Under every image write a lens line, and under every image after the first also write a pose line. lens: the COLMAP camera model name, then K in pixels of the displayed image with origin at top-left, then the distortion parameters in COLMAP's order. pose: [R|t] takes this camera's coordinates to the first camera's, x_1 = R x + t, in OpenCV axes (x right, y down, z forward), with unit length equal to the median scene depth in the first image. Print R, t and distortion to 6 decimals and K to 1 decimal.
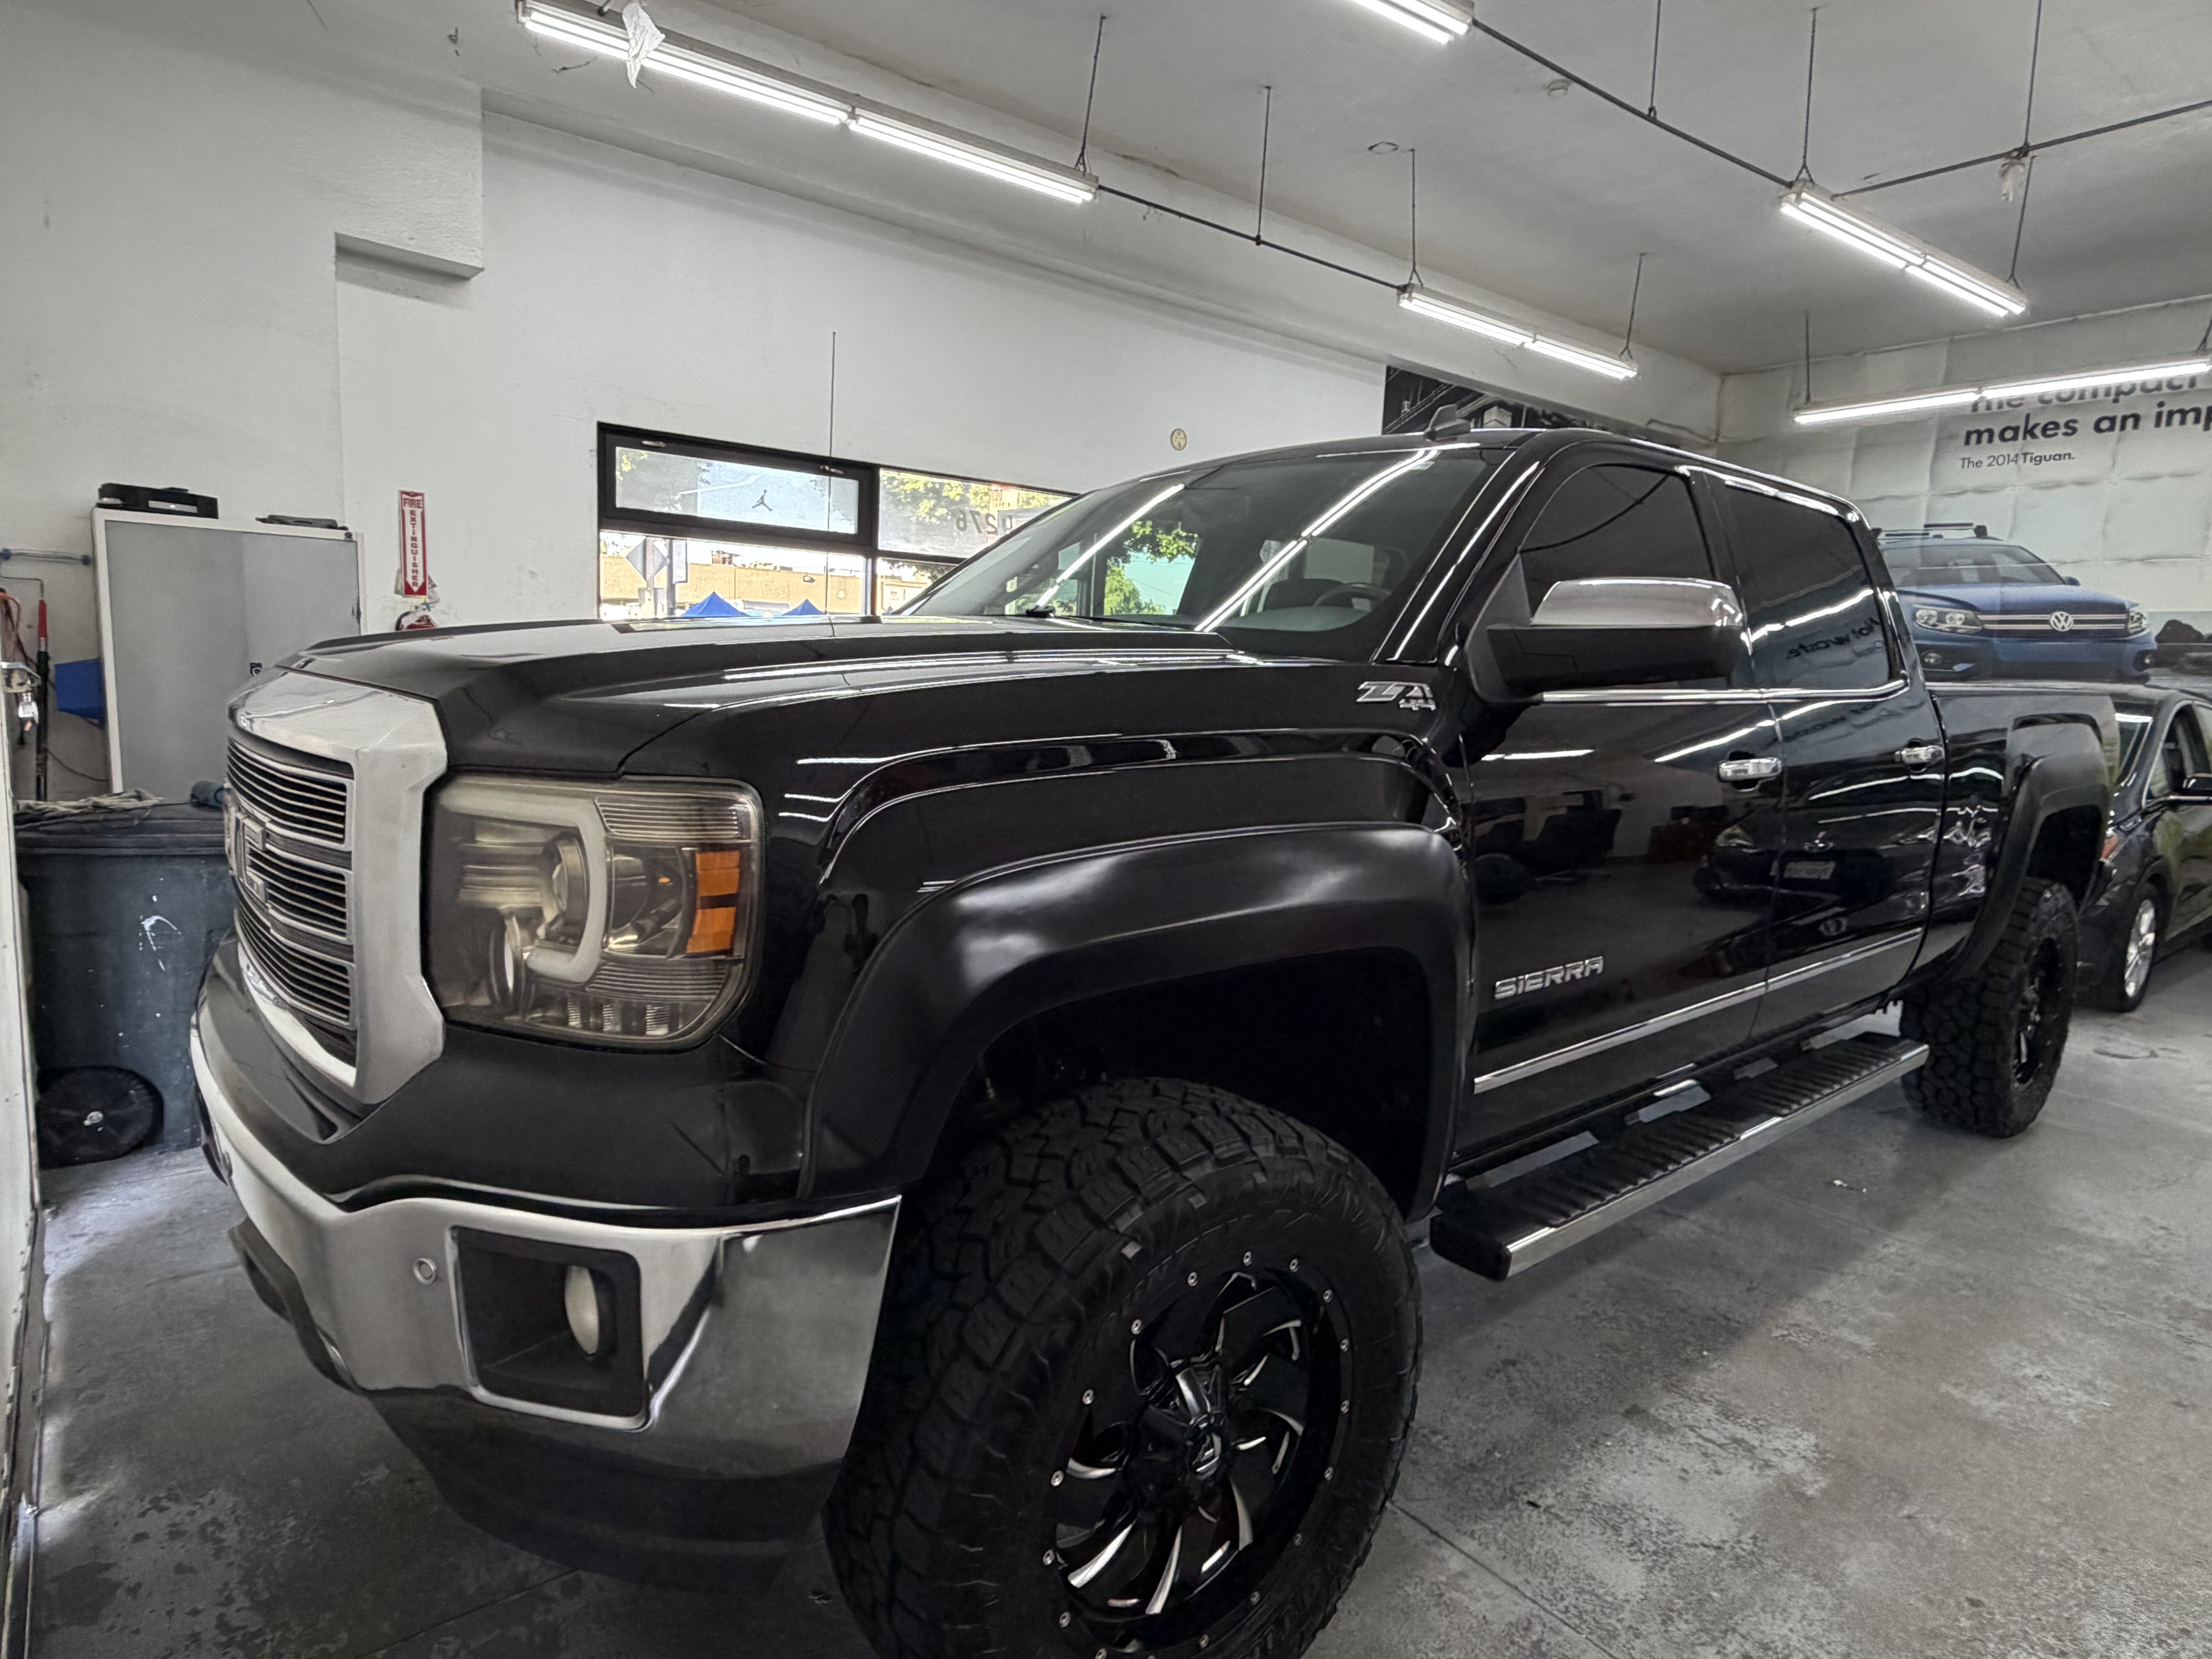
lens RADIAL K [[1242.6, 0, 1098.1], [0, 1242.6, 832.5], [0, 0, 1]] dist [0.002864, -0.001736]
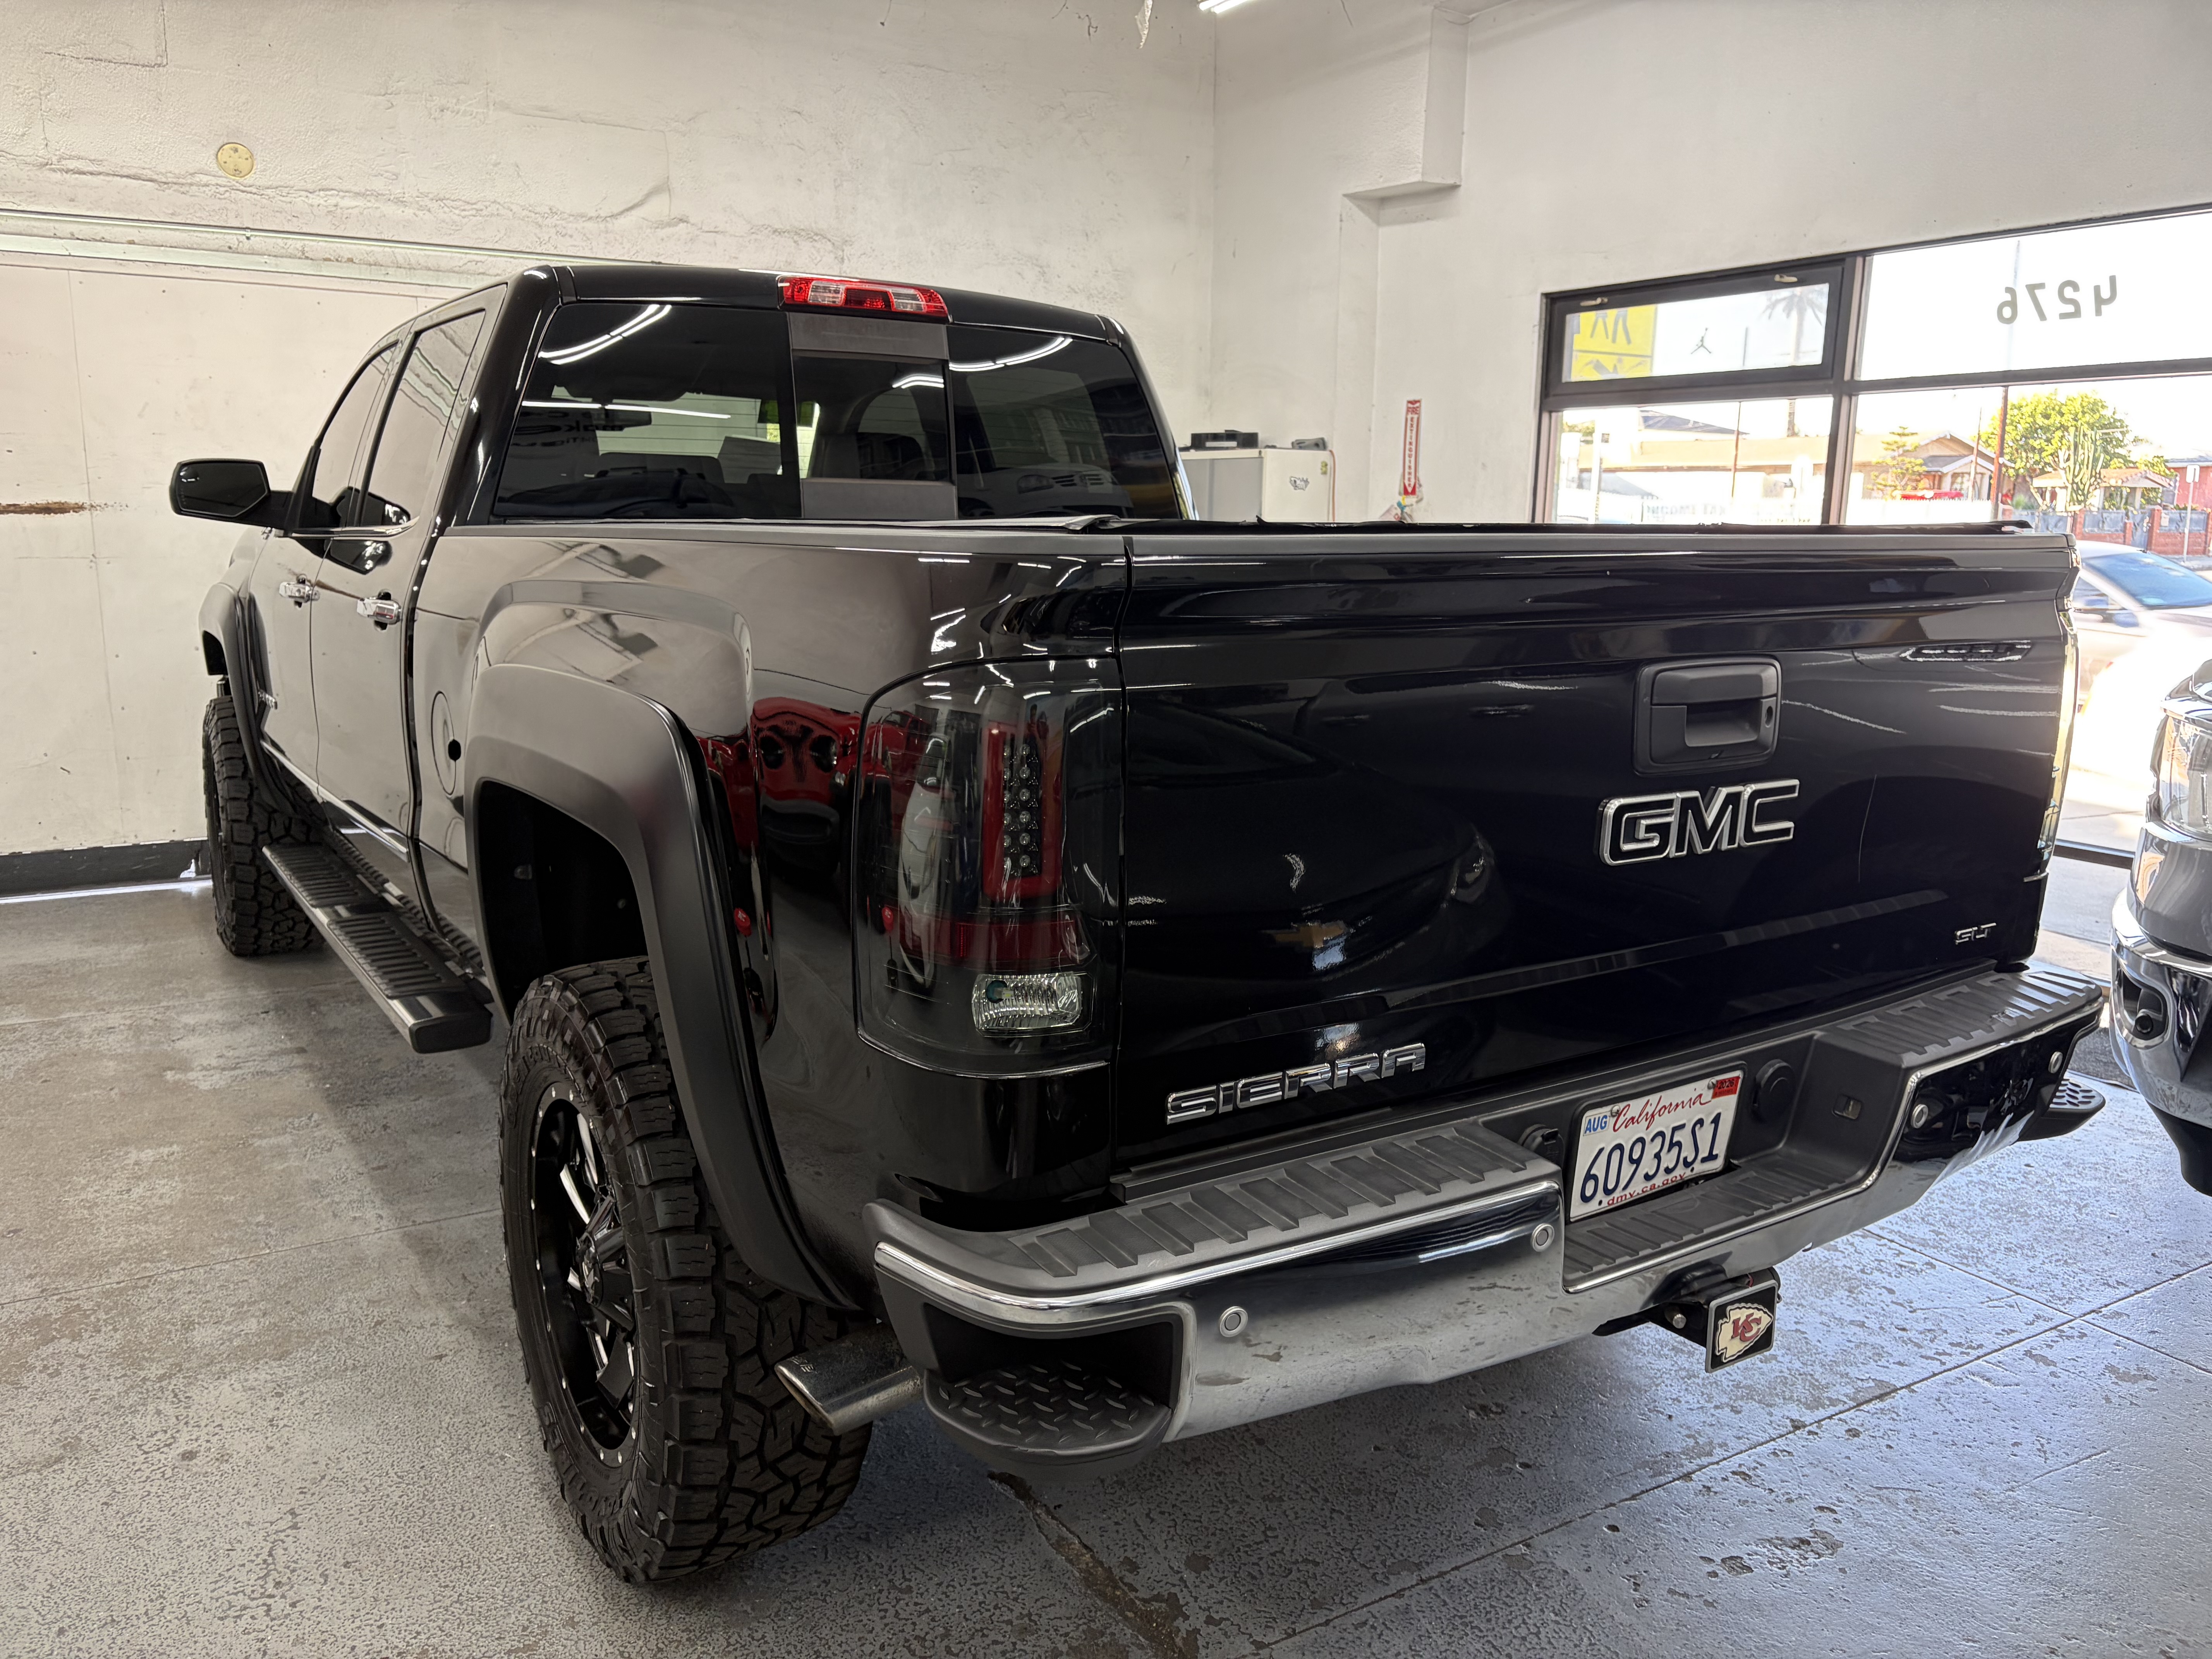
lens RADIAL K [[1681.7, 0, 1106.0], [0, 1681.7, 829.5], [0, 0, 1]] dist [0.054293, -0.057142]
pose [[-0.117441, 0.140826, -0.983044, 1.702746], [-0.152926, 0.975522, 0.158018, -0.168452], [0.981235, 0.168891, -0.093031, 1.592869]]
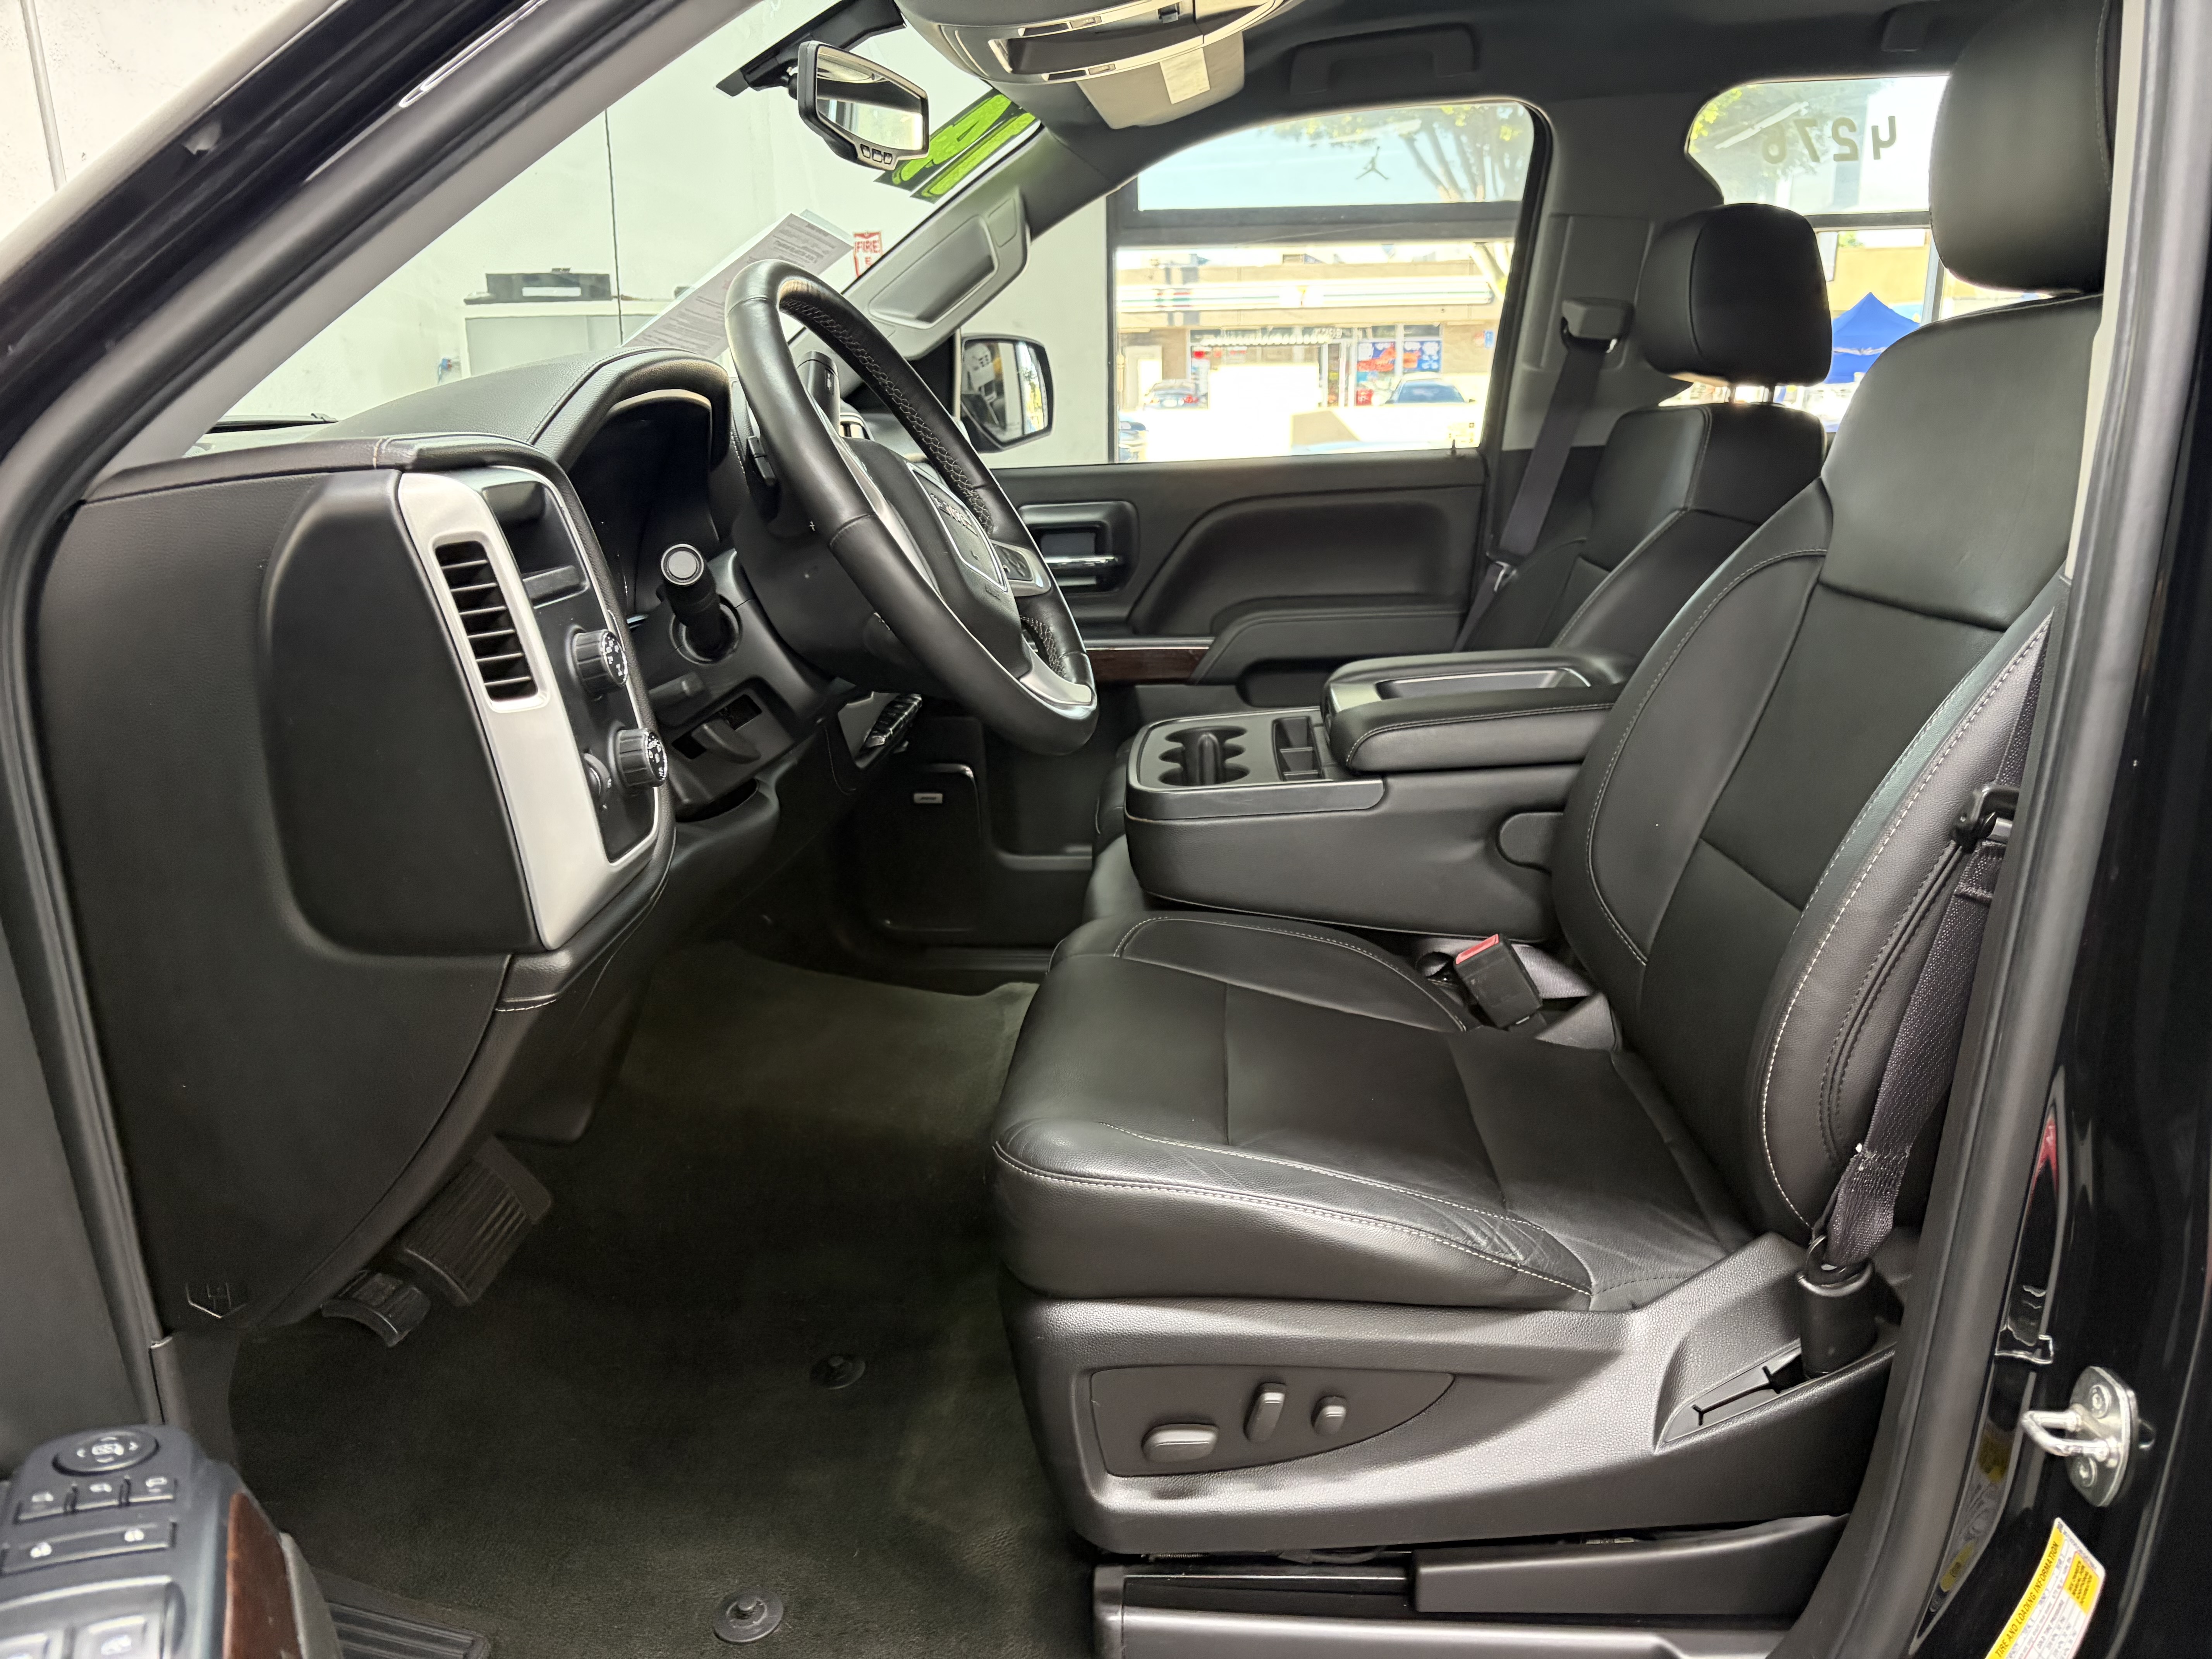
lens RADIAL K [[1672.7, 0, 1091.2], [0, 1672.7, 858.3], [0, 0, 1]] dist [0.005850, 0.002689]
pose [[0.715882, 0.132835, -0.685469, 0.484225], [-0.043013, 0.988262, 0.146591, -0.092954], [0.696895, -0.075458, 0.713193, 0.593662]]
